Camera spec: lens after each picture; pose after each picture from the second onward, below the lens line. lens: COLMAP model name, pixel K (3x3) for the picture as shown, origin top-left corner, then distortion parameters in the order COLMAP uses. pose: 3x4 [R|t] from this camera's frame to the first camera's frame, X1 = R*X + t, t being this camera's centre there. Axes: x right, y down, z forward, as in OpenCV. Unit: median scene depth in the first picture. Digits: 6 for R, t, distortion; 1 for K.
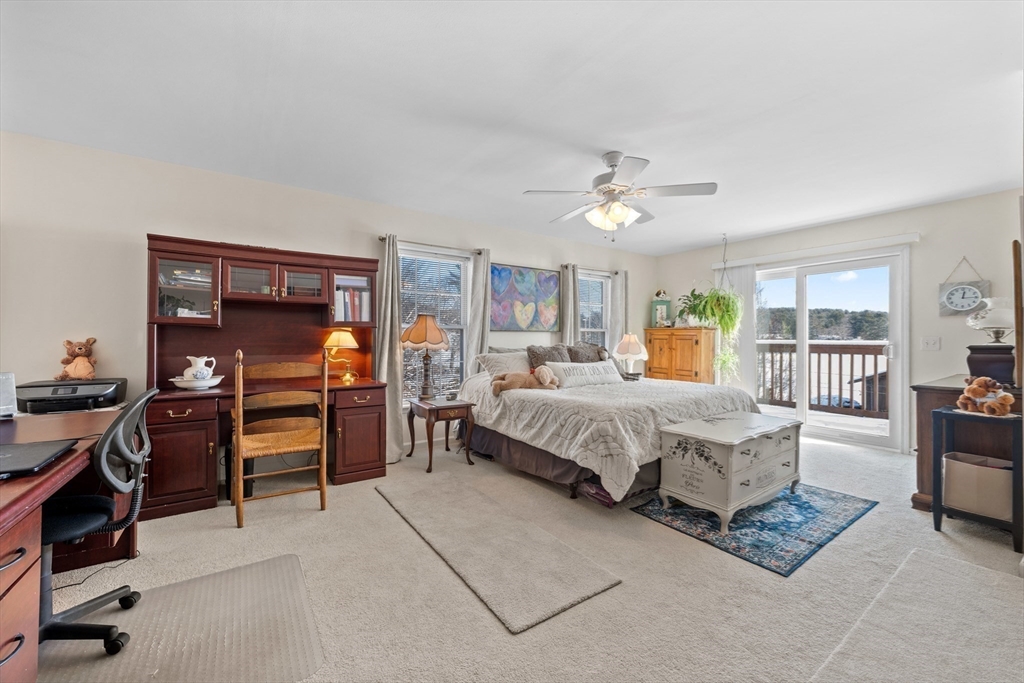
lens RADIAL K [[415.7, 0, 515.6], [0, 415.7, 338.4], [0, 0, 1]] dist [-0.001693, -0.000375]
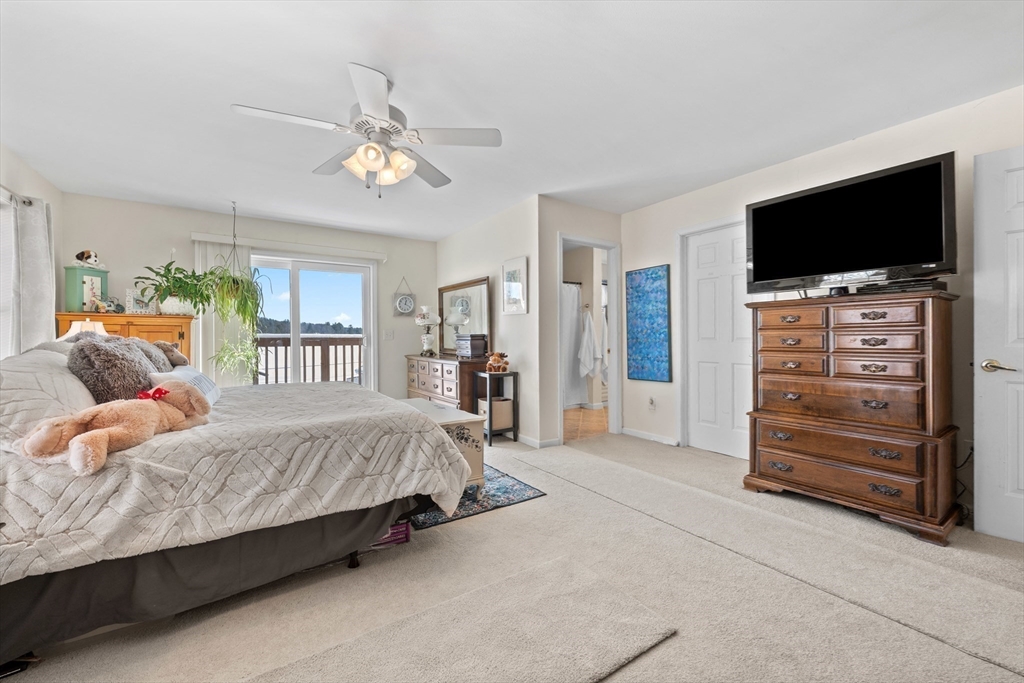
lens RADIAL K [[415.7, 0, 513.1], [0, 415.7, 339.9], [0, 0, 1]] dist [-0.001693, -0.000375]
pose [[-0.000535, -0.011356, 0.999935, -0.466128], [0.002927, 0.999931, 0.011358, 0.016365], [-0.999996, 0.002933, -0.000501, 0.674962]]
